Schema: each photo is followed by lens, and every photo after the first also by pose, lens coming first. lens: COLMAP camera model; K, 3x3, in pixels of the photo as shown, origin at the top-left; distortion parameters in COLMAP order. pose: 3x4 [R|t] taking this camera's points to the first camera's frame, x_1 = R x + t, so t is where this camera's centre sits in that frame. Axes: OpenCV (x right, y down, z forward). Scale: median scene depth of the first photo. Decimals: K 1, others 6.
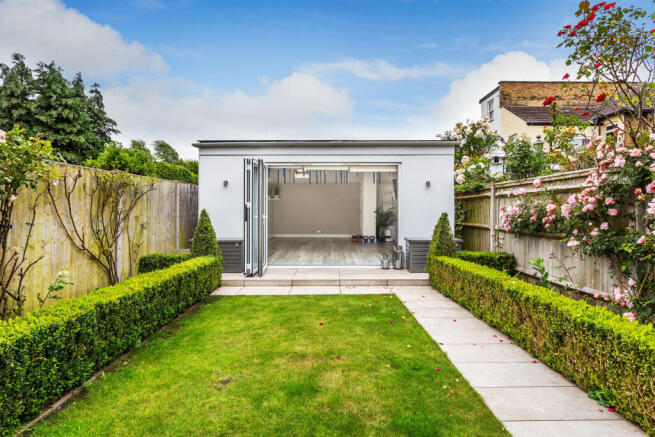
lens RADIAL K [[347.9, 0, 338.3], [0, 347.9, 206.1], [0, 0, 1]] dist [-0.002681, 0.001921]
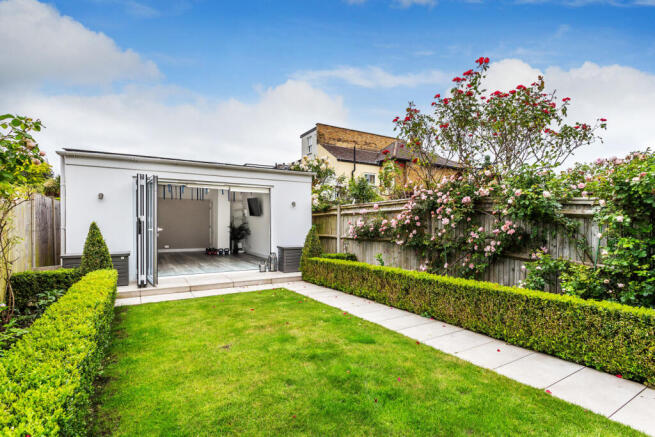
lens RADIAL K [[345.3, 0, 326.9], [0, 345.3, 223.5], [0, 0, 1]] dist [-0.004390, 0.000305]
pose [[0.852598, 0.005058, 0.522542, -0.348408], [-0.004201, 0.999987, -0.002826, 0.013226], [-0.522550, 0.000214, 0.852609, -0.177377]]
